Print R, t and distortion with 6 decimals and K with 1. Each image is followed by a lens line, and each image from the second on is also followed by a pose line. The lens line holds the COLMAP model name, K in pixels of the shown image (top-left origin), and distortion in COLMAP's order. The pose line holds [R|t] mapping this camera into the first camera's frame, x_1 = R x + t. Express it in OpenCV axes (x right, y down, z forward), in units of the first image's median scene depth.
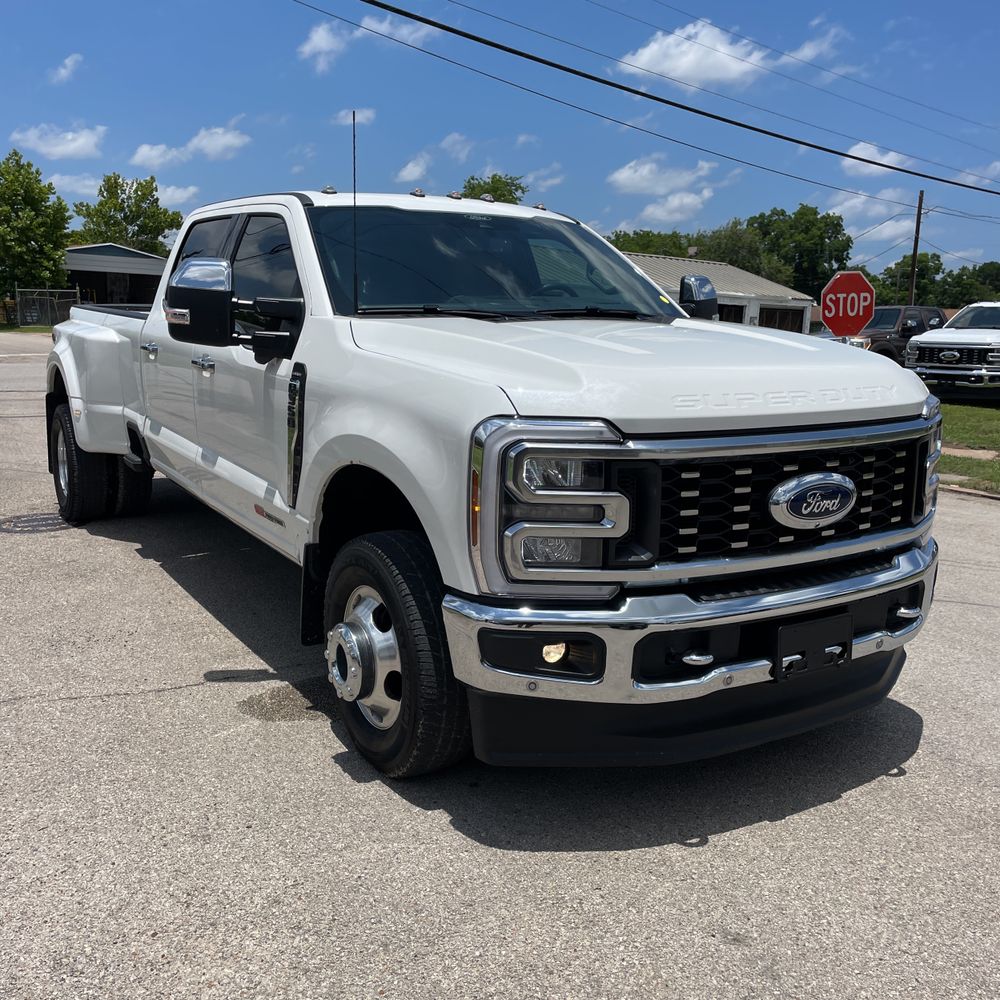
lens RADIAL K [[984.6, 0, 500.4], [0, 984.6, 513.3], [0, 0, 1]] dist [0.157232, -0.305006]
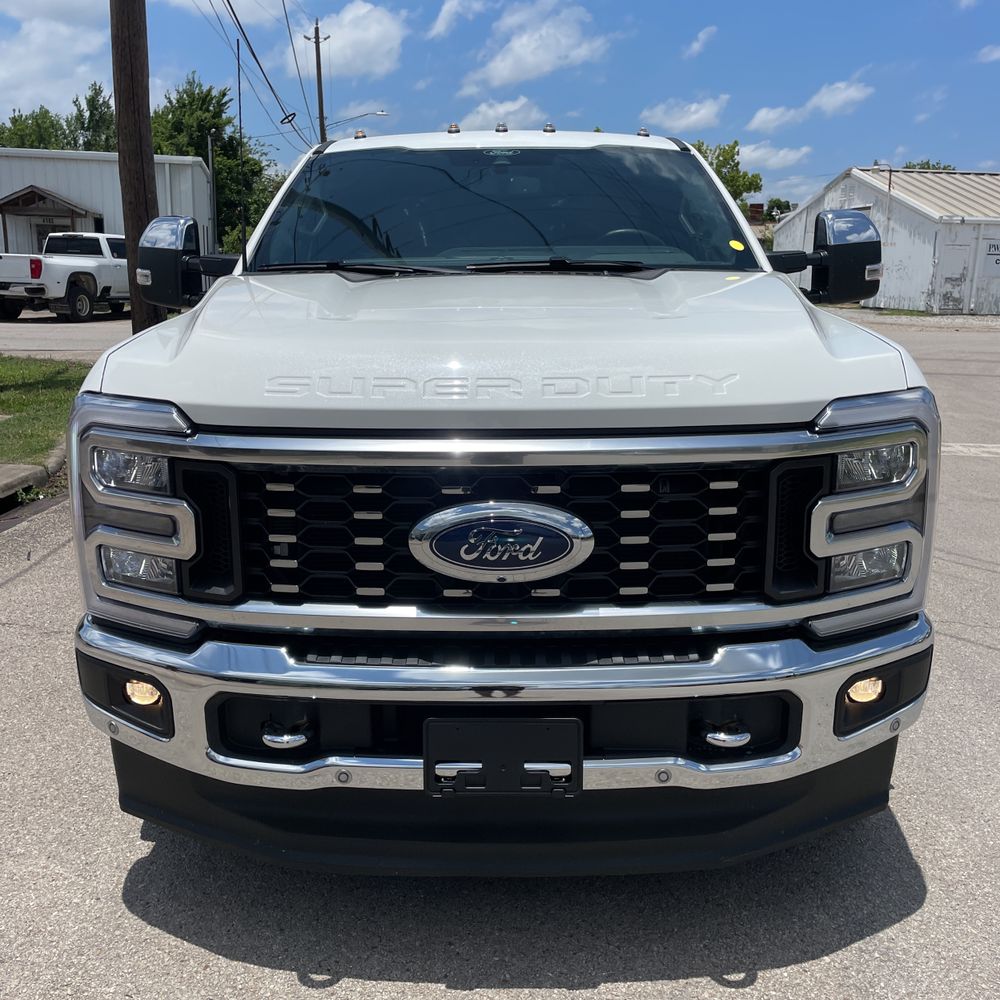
lens RADIAL K [[1004.5, 0, 502.8], [0, 1004.5, 494.3], [0, 0, 1]] dist [0.051148, -0.047686]
pose [[0.843190, 0.095028, -0.529150, 0.674677], [-0.086407, 0.995413, 0.041074, -0.073051], [0.530626, 0.011089, 0.847534, 0.430496]]
